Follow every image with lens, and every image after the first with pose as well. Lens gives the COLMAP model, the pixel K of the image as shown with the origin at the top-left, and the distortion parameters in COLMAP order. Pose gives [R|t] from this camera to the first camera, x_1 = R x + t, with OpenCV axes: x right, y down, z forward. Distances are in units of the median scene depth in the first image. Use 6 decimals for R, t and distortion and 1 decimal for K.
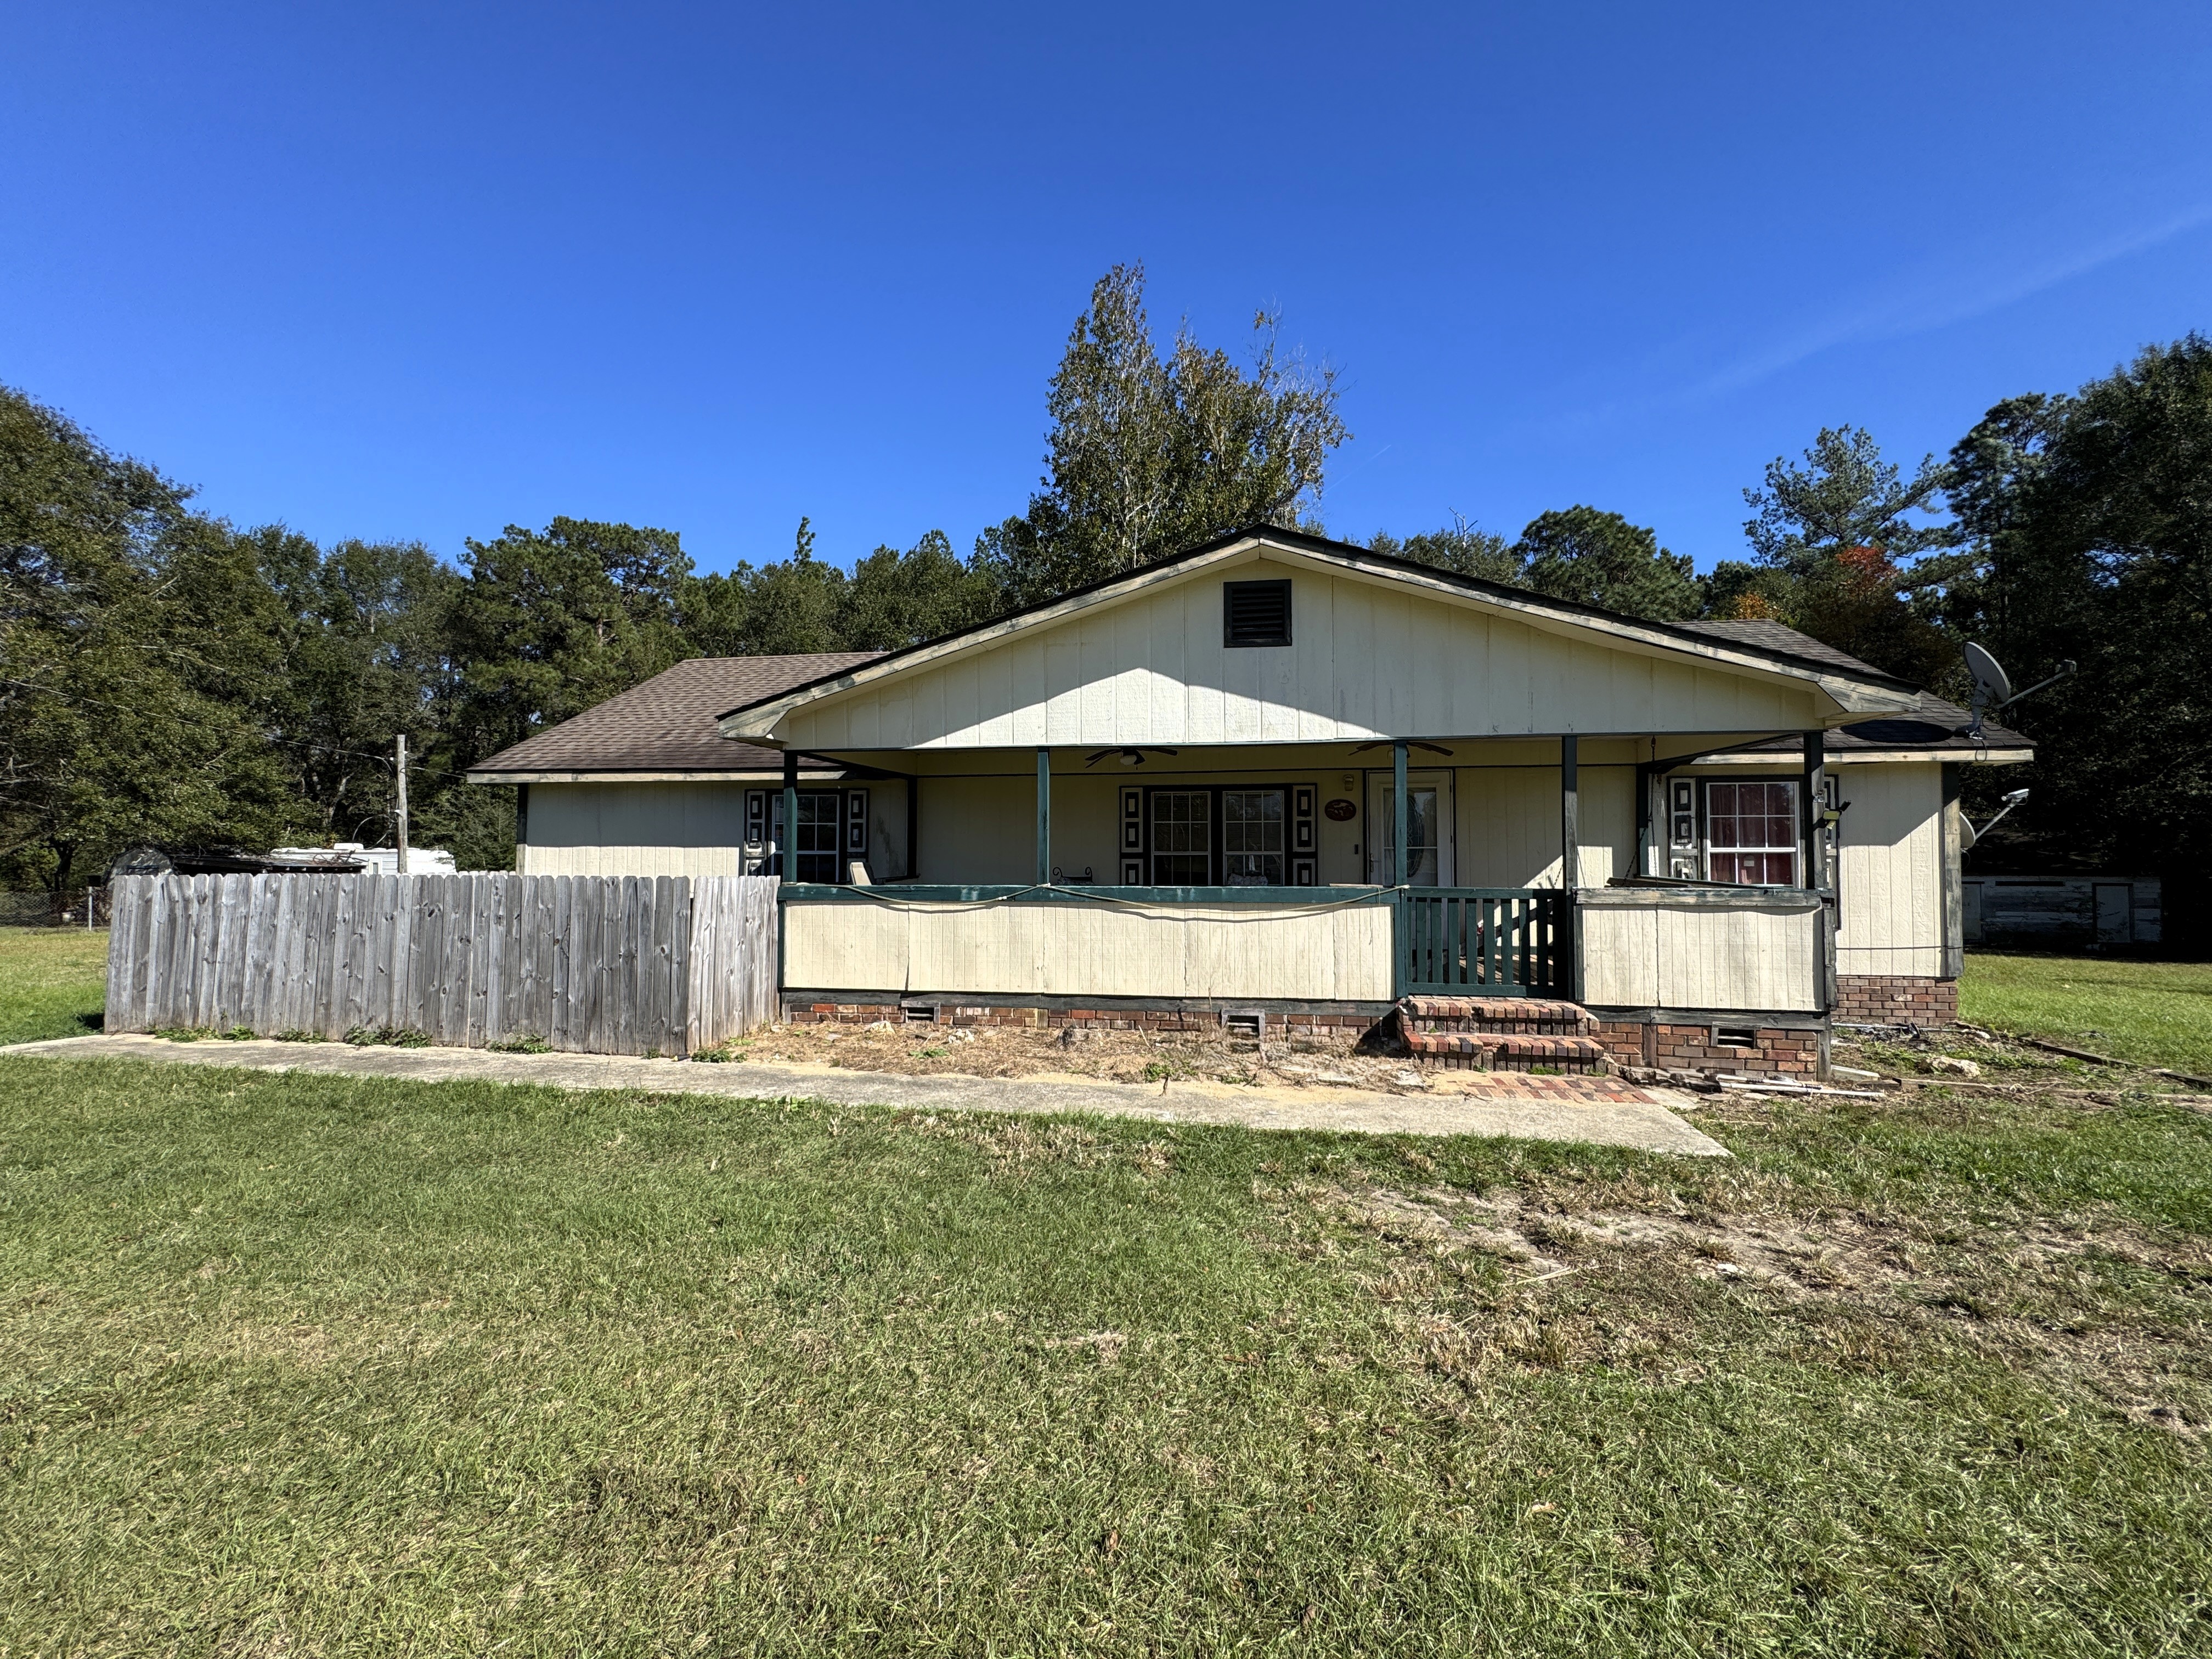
lens RADIAL K [[894.0, 0, 1106.0], [0, 894.0, 829.5], [0, 0, 1]] dist [0.000221, 0.000011]
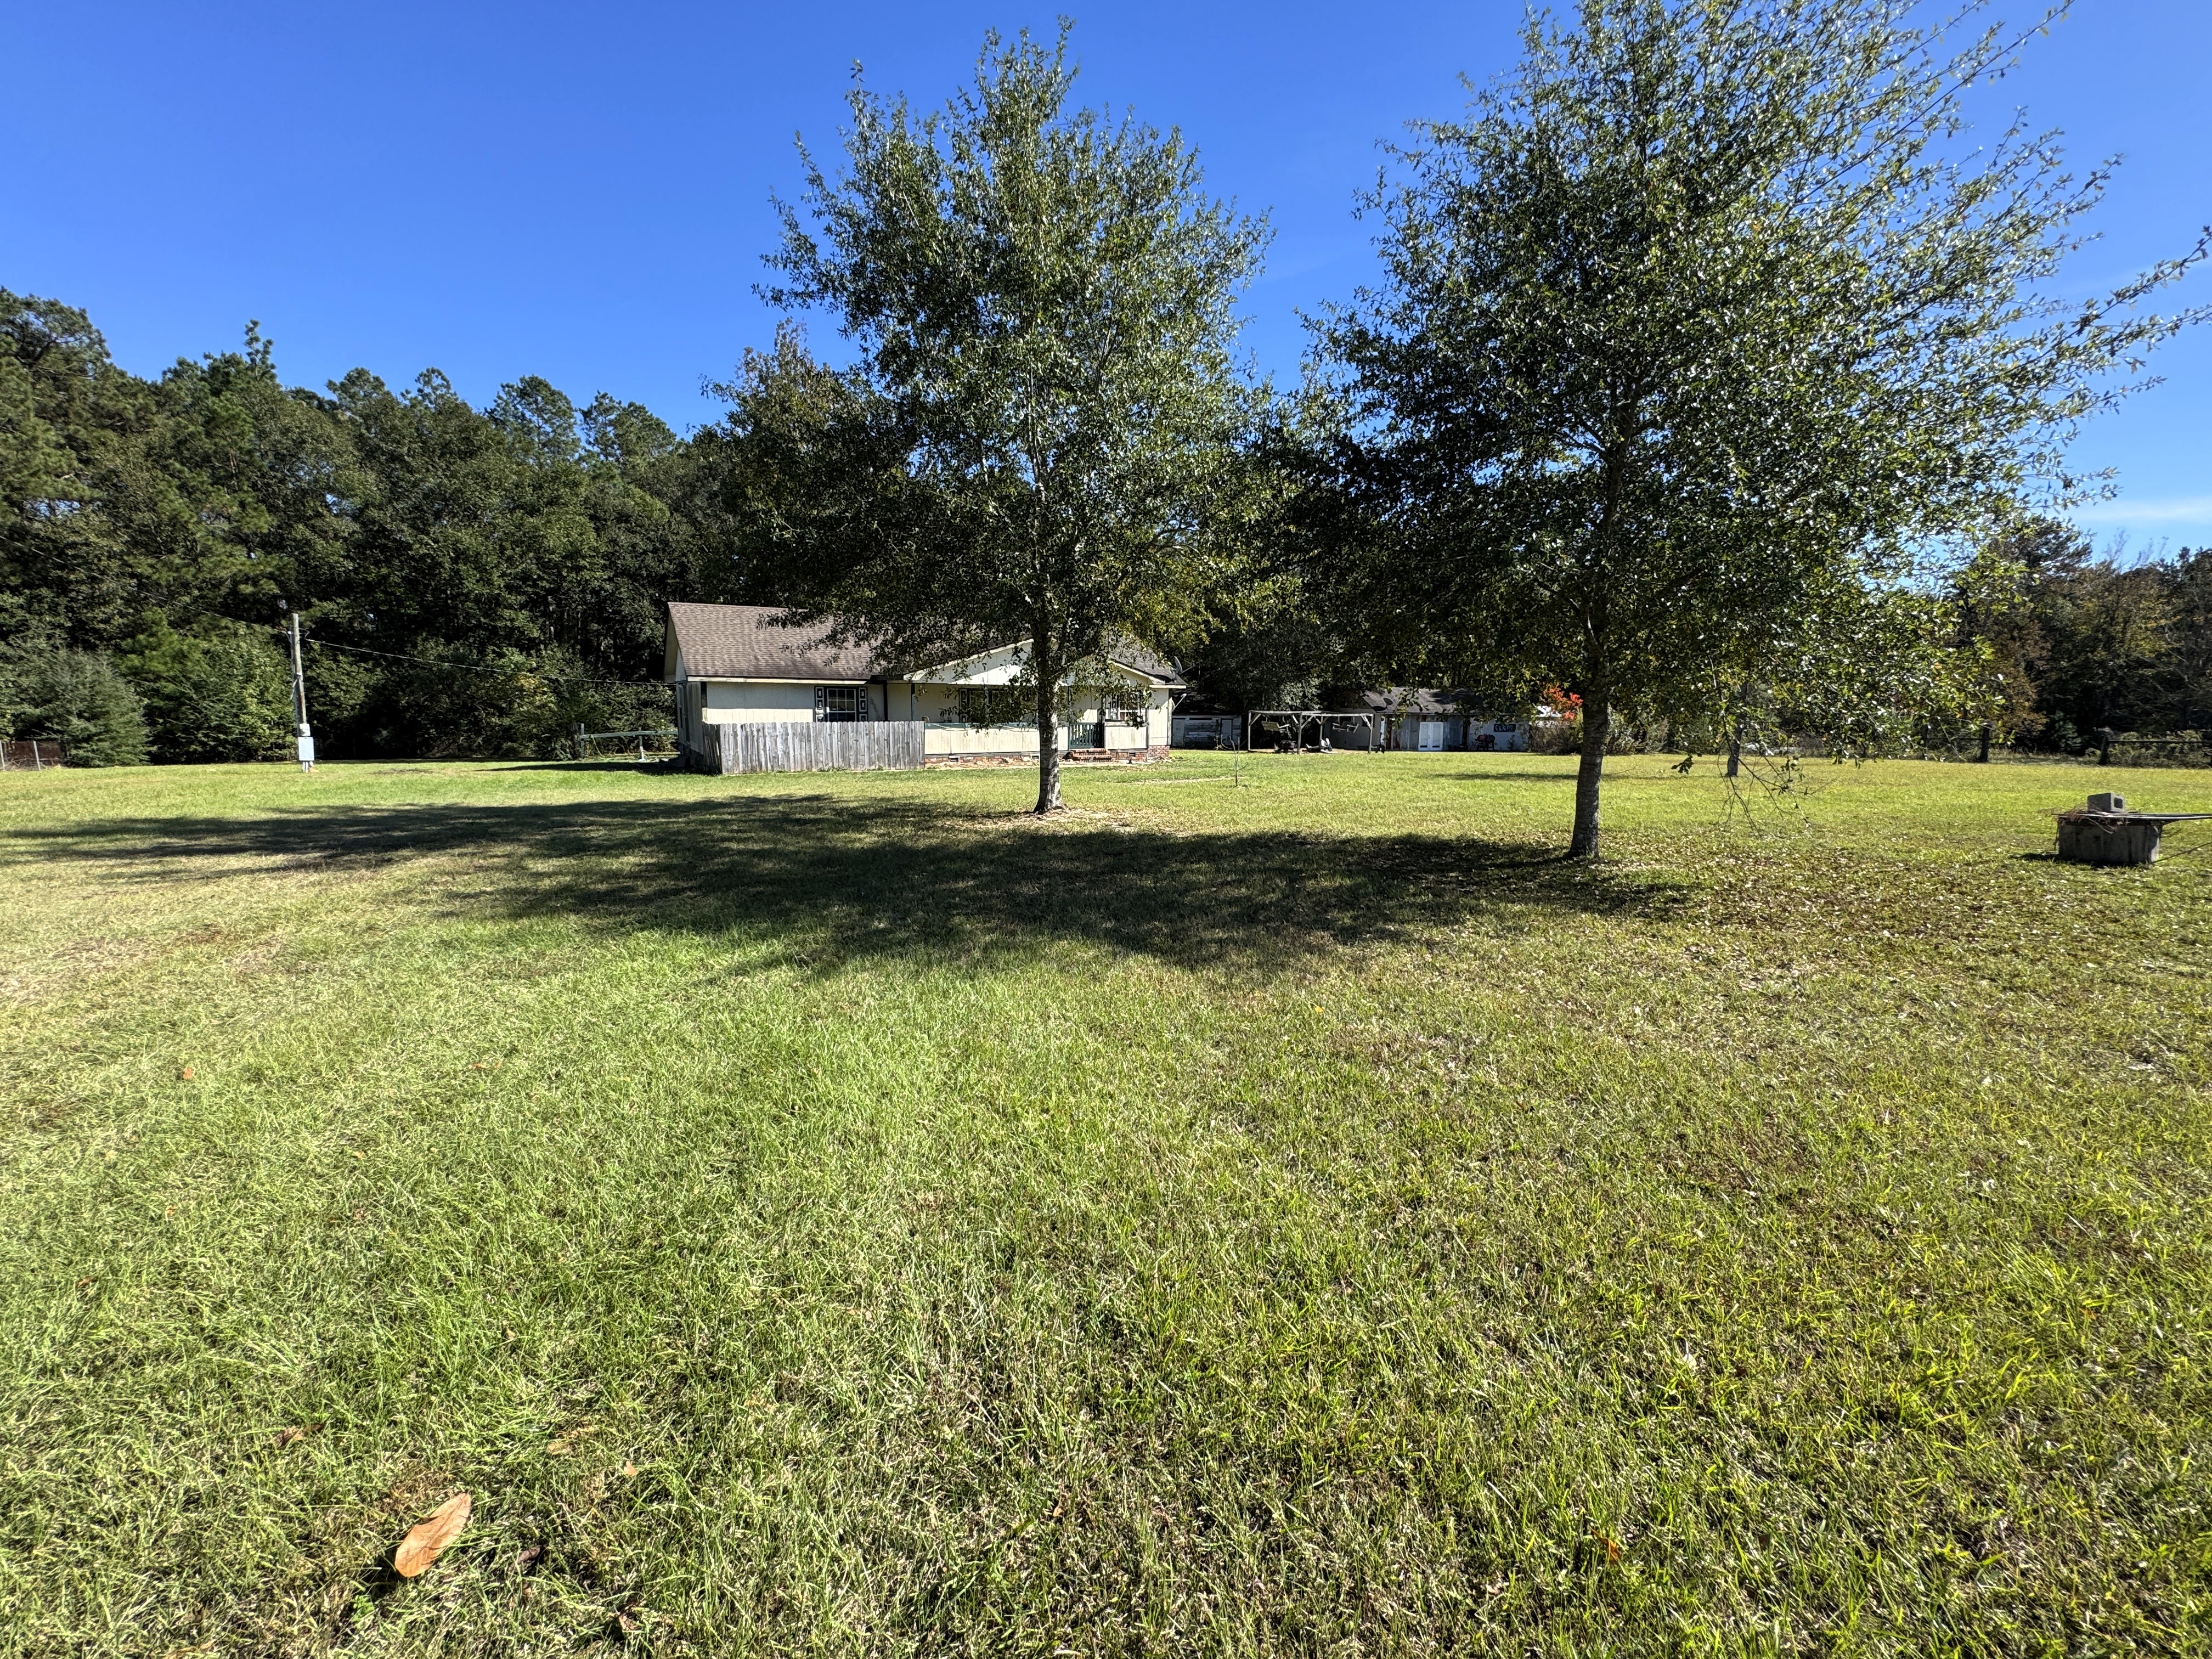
lens RADIAL K [[894.0, 0, 1106.0], [0, 894.0, 829.5], [0, 0, 1]] dist [0.000221, 0.000011]
pose [[0.778516, -0.089943, 0.621146, -1.751158], [-0.023281, 0.984859, 0.171789, -0.130753], [-0.627193, -0.148202, 0.764634, -1.893367]]
